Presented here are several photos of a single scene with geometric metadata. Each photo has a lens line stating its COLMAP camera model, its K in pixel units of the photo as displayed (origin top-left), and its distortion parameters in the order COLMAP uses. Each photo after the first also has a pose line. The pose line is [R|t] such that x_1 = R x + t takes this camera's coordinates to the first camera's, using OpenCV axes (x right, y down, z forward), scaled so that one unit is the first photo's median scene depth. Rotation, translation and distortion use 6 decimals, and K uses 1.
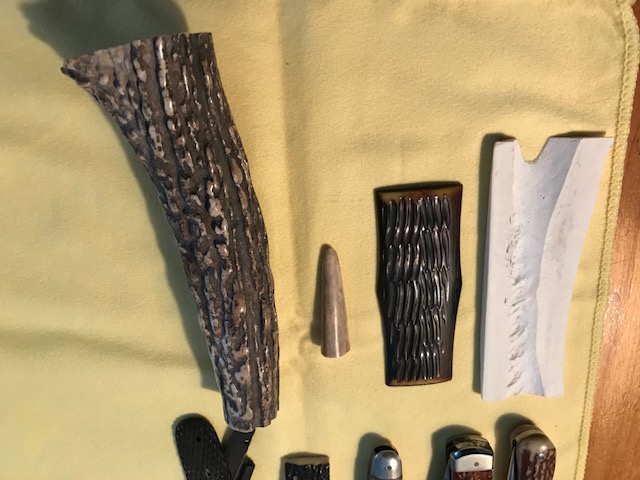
lens RADIAL K [[520.8, 0, 320.0], [0, 520.8, 240.0], [0, 0, 1]] dist [-0.003502, 0.006547]
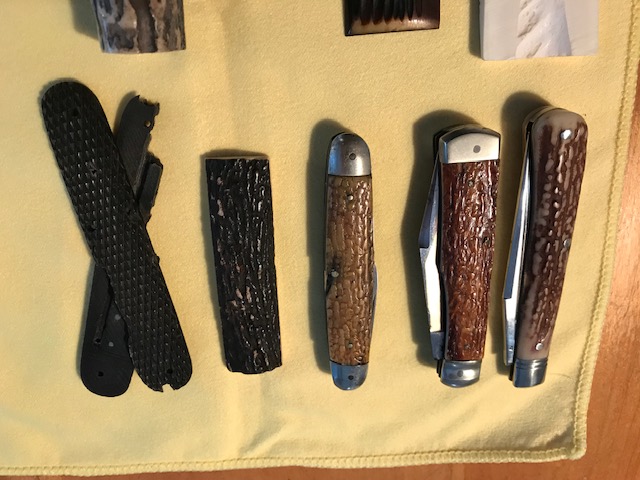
lens RADIAL K [[520.8, 0, 320.0], [0, 520.8, 240.0], [0, 0, 1]] dist [-0.003502, 0.006547]
pose [[0.999679, -0.021322, 0.013717, 0.076319], [0.020925, 0.999376, 0.028449, 0.522971], [-0.014315, -0.028153, 0.999501, 0.292151]]
